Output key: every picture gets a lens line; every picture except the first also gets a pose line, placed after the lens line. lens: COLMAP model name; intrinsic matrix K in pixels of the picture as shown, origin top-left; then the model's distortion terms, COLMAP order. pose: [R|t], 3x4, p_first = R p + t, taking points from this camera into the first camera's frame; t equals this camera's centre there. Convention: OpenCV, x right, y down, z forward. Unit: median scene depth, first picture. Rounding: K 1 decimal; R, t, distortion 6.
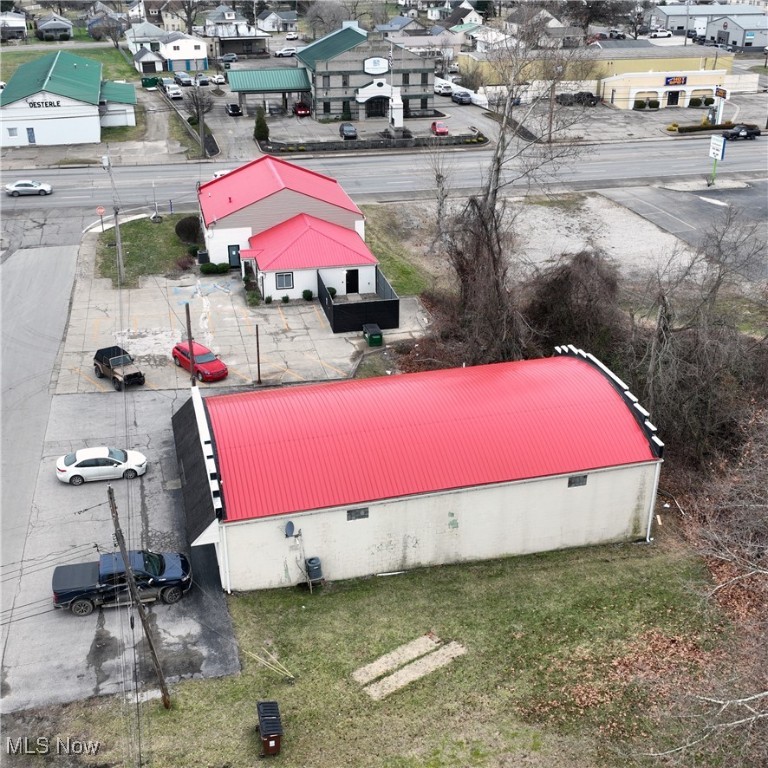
lens RADIAL K [[950.2, 0, 387.8], [0, 950.2, 383.6], [0, 0, 1]] dist [0.001606, 0.000000]
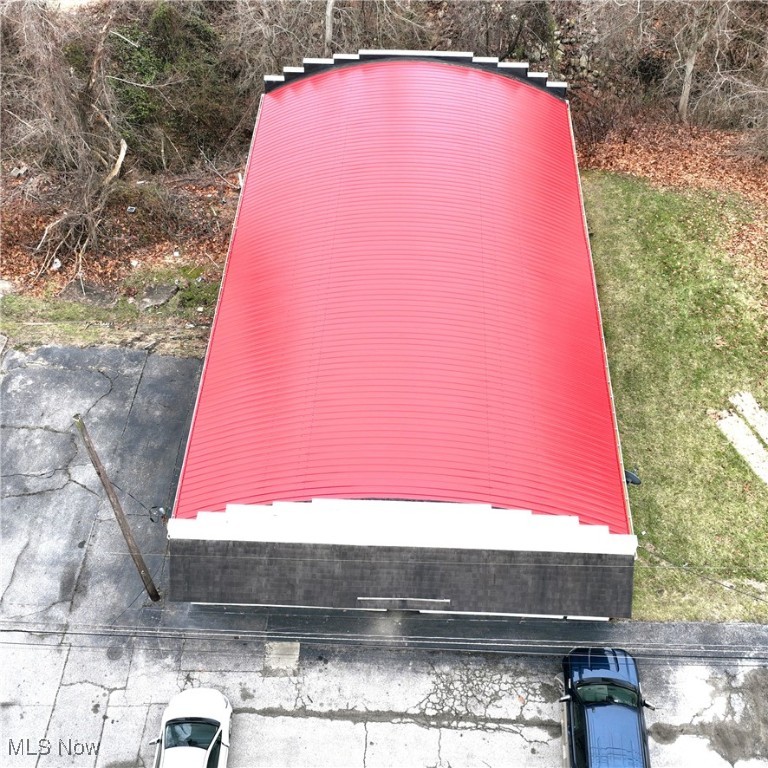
lens RADIAL K [[950.2, 0, 383.8], [0, 950.2, 386.1], [0, 0, 1]] dist [0.001606, 0.000000]
pose [[0.306480, -0.731154, 0.609495, -0.421010], [0.415309, 0.678861, 0.605530, -0.297601], [-0.856498, 0.067546, 0.511711, 0.659684]]
